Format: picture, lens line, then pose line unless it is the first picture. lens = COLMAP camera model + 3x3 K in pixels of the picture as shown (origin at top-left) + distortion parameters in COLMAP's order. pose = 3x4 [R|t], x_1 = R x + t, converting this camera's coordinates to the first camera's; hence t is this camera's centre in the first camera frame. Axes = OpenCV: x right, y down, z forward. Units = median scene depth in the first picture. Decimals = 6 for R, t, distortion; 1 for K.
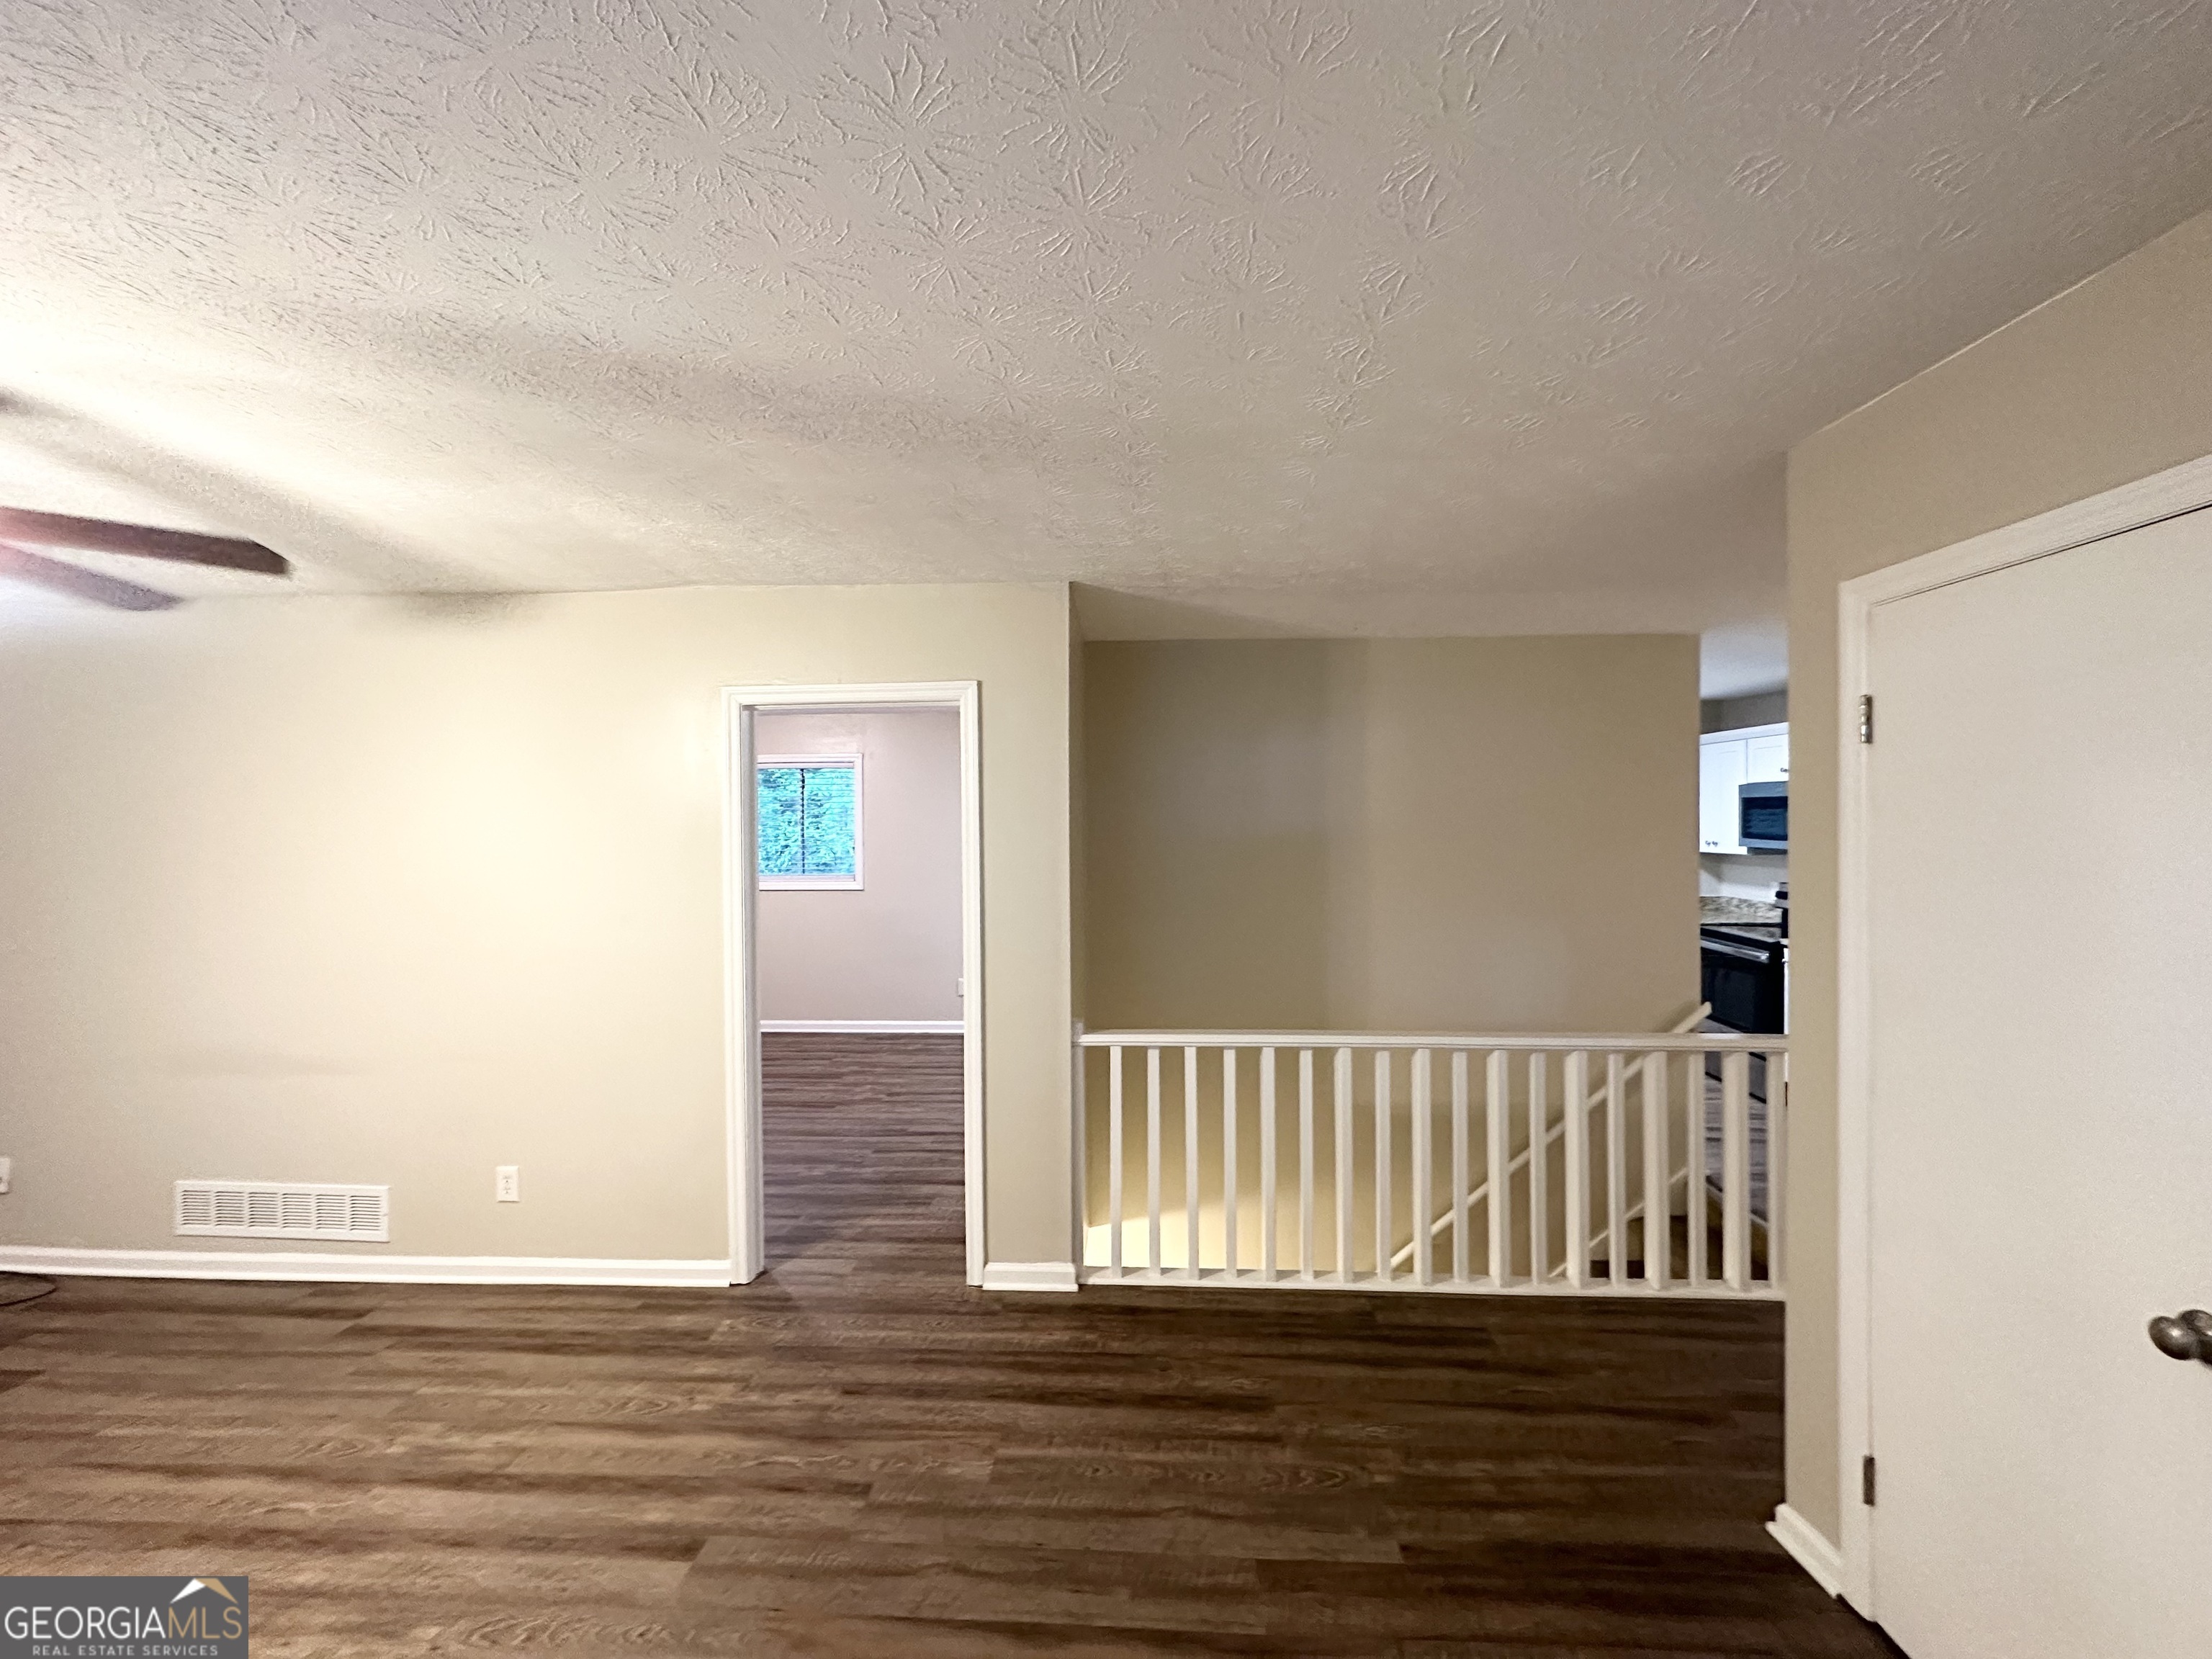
lens RADIAL K [[882.0, 0, 1108.8], [0, 882.0, 808.6], [0, 0, 1]] dist [-0.001101, 0.000068]
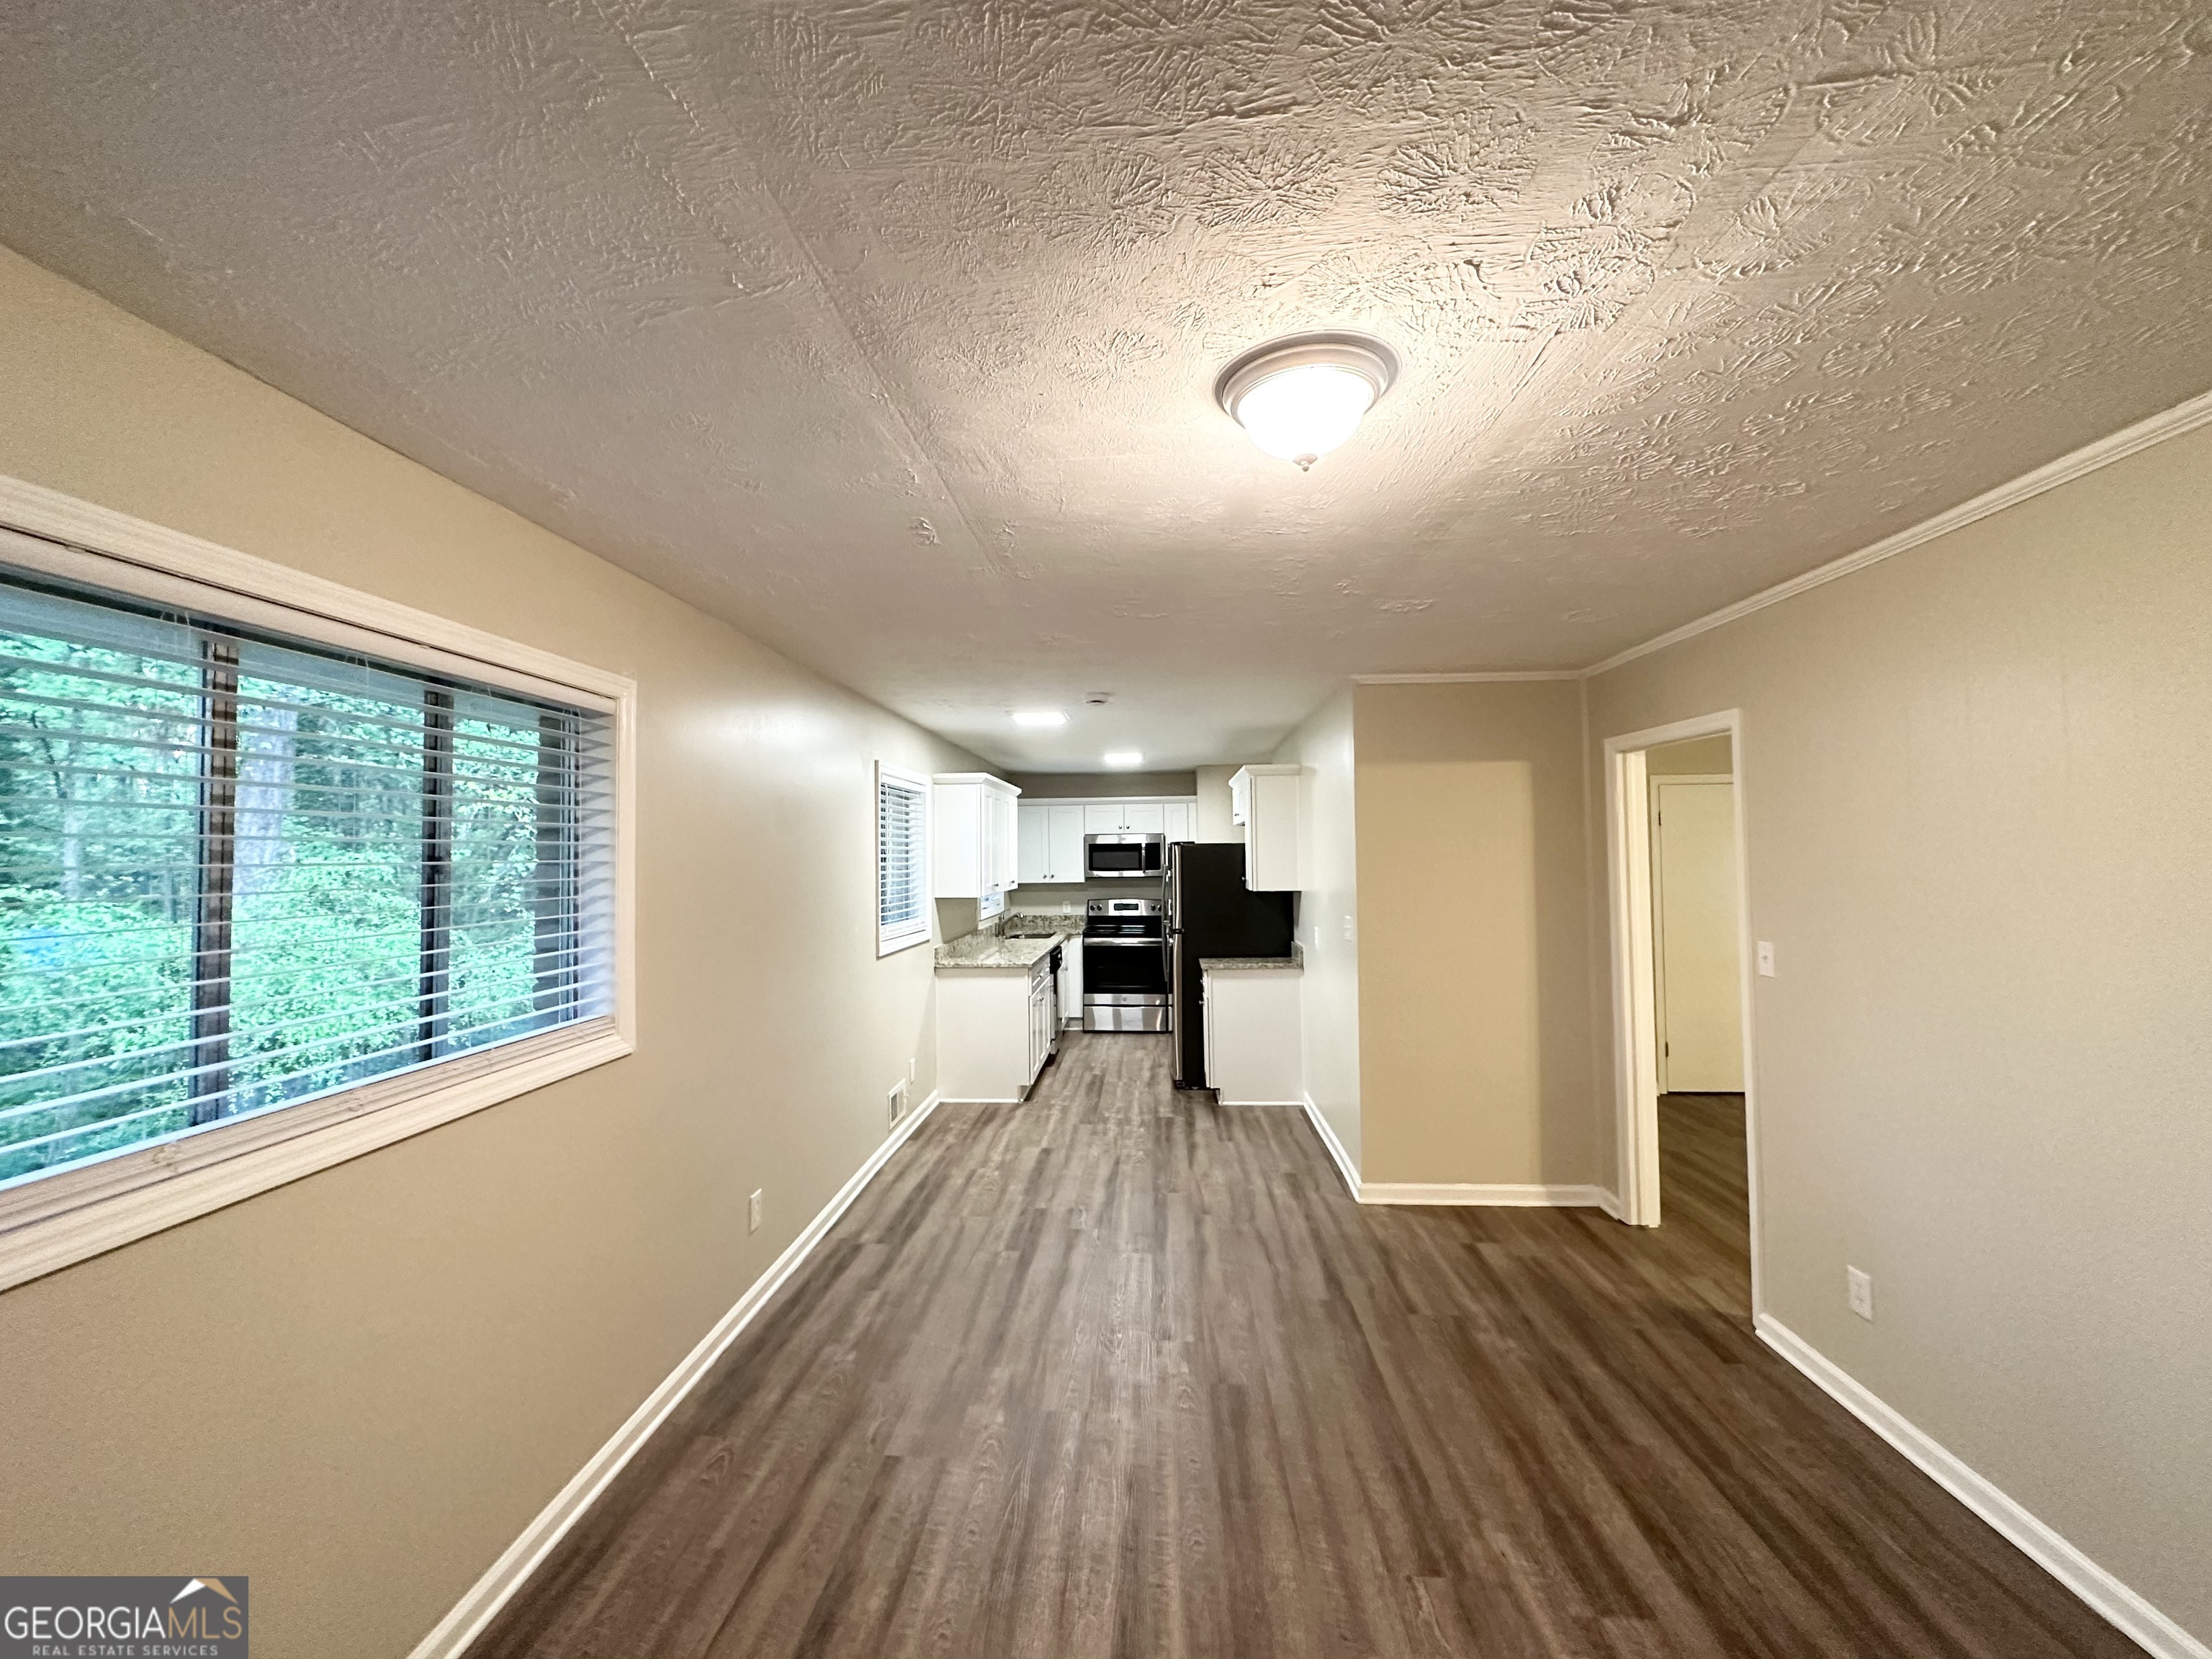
lens RADIAL K [[882.0, 0, 1113.4], [0, 882.0, 835.6], [0, 0, 1]] dist [-0.001101, 0.000068]
pose [[0.000677, 0.028449, 0.999595, -0.770587], [0.002784, 0.999591, -0.028451, 0.016281], [-0.999996, 0.002802, 0.000597, 0.964147]]
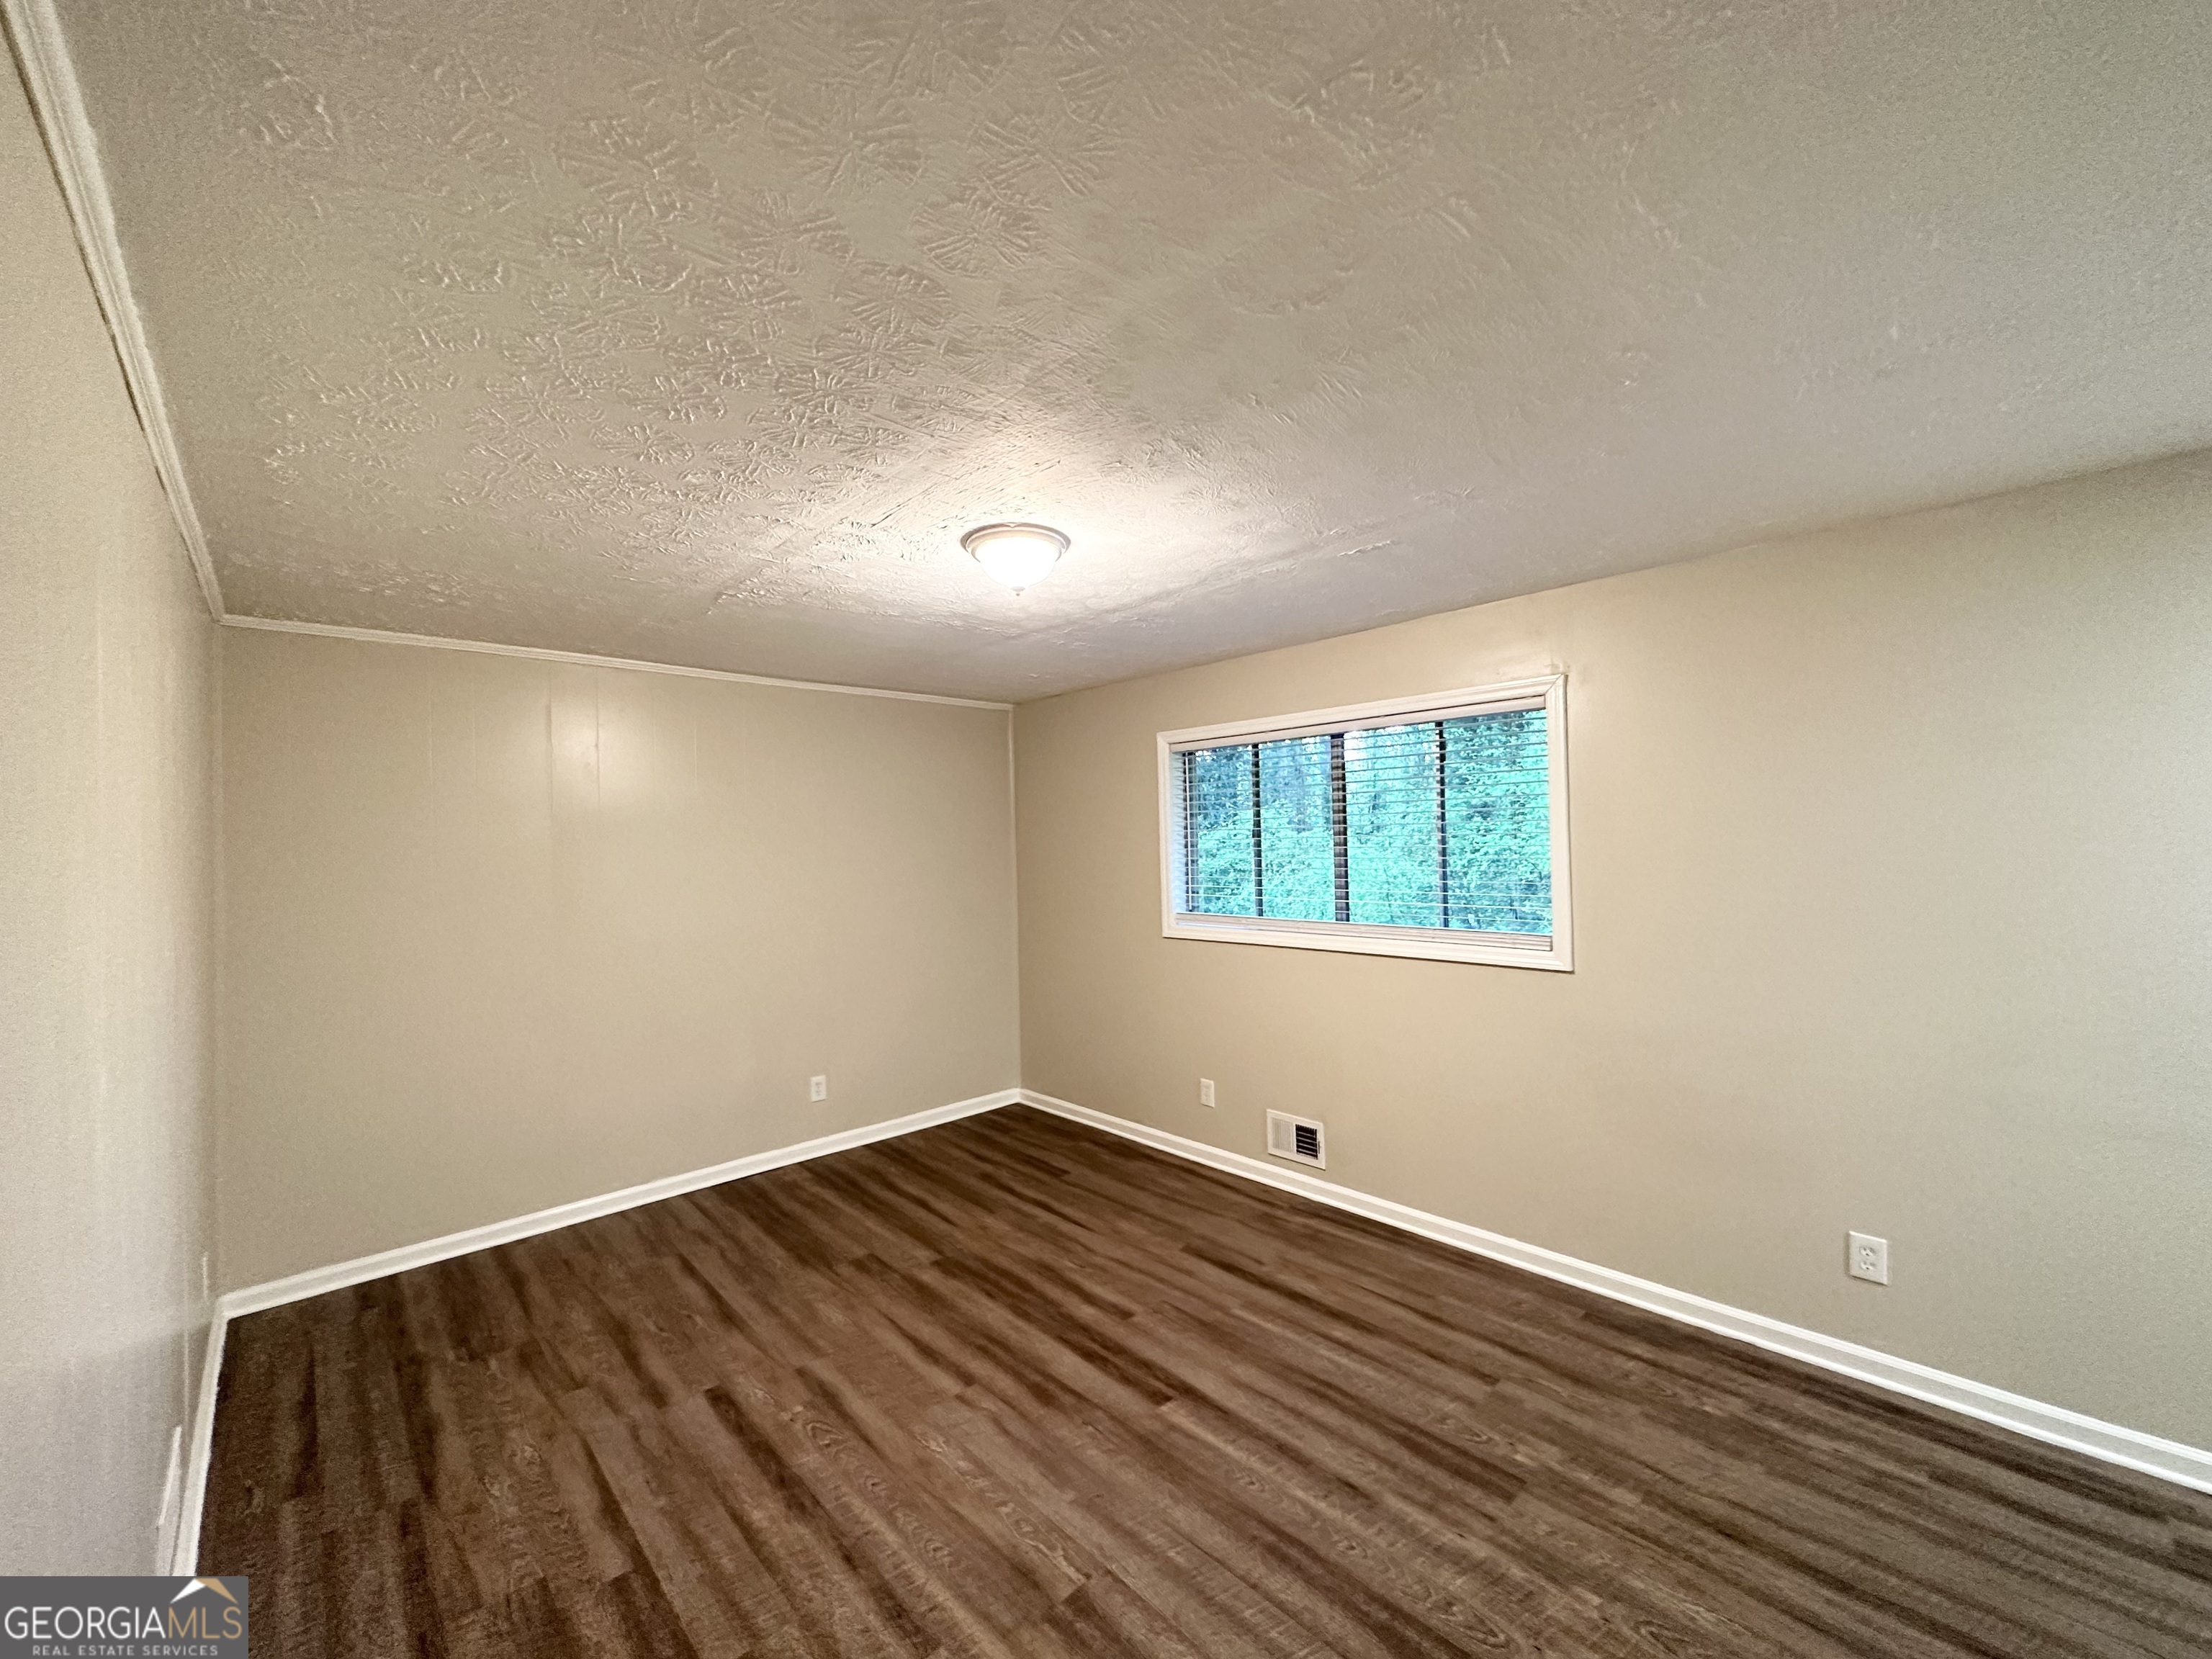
lens RADIAL K [[882.0, 0, 1100.7], [0, 882.0, 827.1], [0, 0, 1]] dist [-0.001101, 0.000068]
pose [[0.716580, -0.017342, -0.697289, -0.160732], [0.025260, 0.999680, 0.001096, 0.012740], [0.697047, -0.018399, 0.716789, 0.609383]]
